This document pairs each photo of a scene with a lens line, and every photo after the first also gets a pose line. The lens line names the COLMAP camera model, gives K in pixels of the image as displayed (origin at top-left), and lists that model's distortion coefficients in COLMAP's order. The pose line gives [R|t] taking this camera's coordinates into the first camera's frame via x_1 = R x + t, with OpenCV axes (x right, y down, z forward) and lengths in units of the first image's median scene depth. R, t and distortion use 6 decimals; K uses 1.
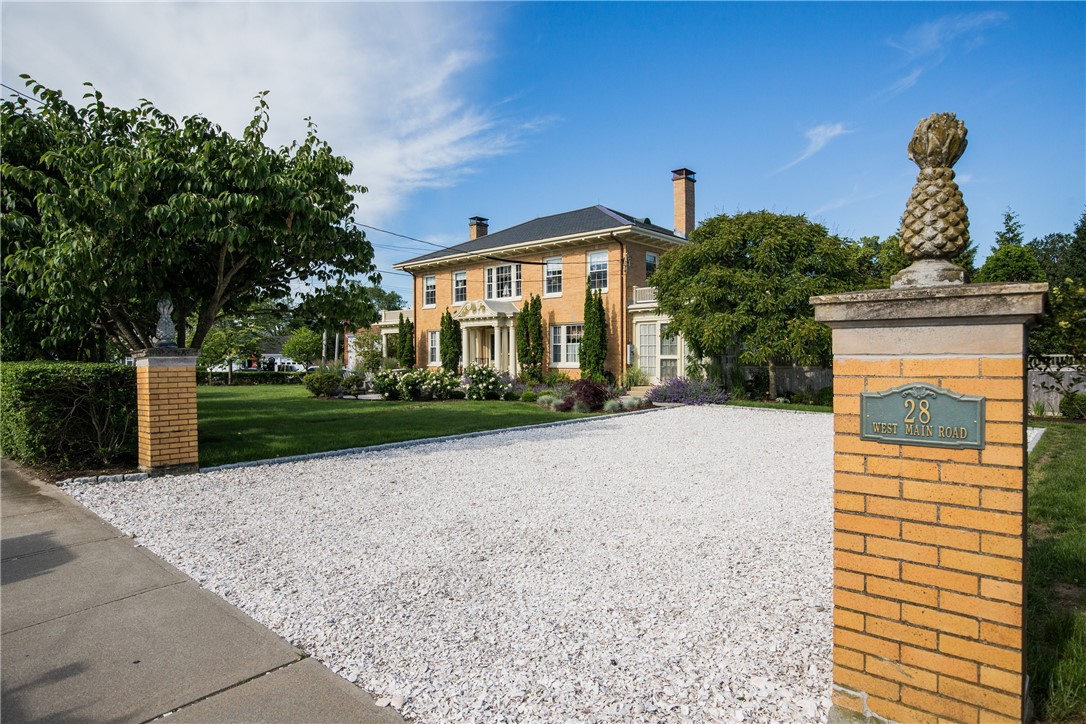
lens RADIAL K [[599.3, 0, 540.1], [0, 599.3, 364.6], [0, 0, 1]] dist [0.003509, 0.000059]
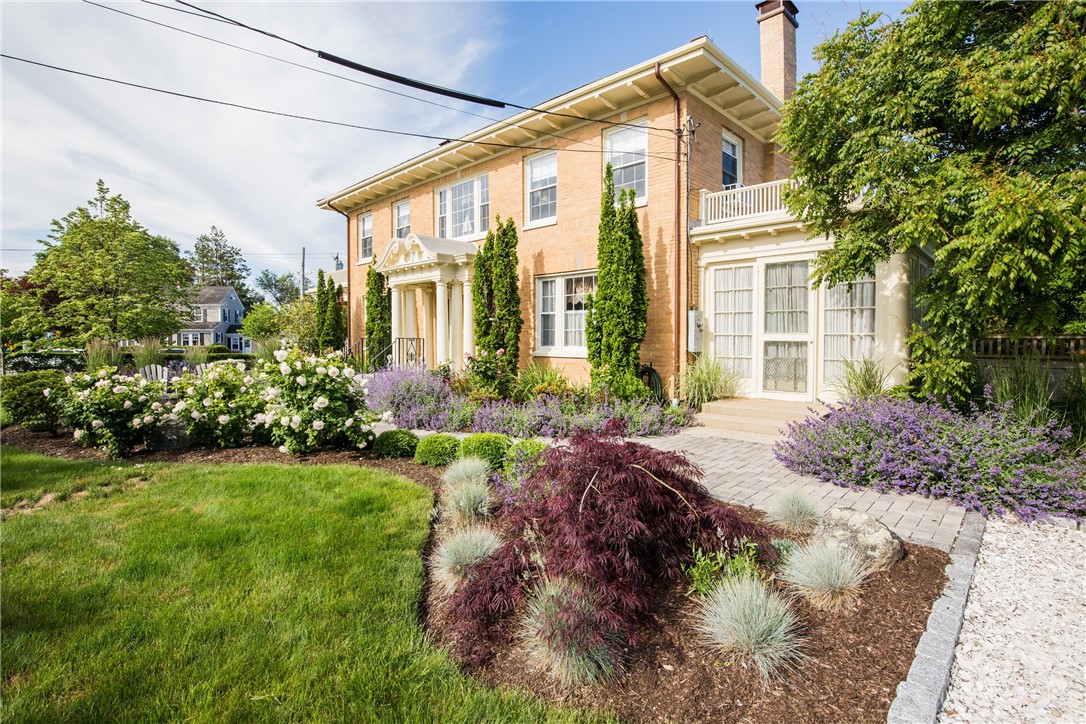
lens RADIAL K [[491.2, 0, 546.3], [0, 491.2, 354.5], [0, 0, 1]] dist [-0.043928, -0.000002]
pose [[0.999553, 0.004024, -0.029638, 0.040496], [-0.003358, 0.999742, 0.022474, -0.006405], [0.029720, -0.022364, 0.999308, 0.558886]]
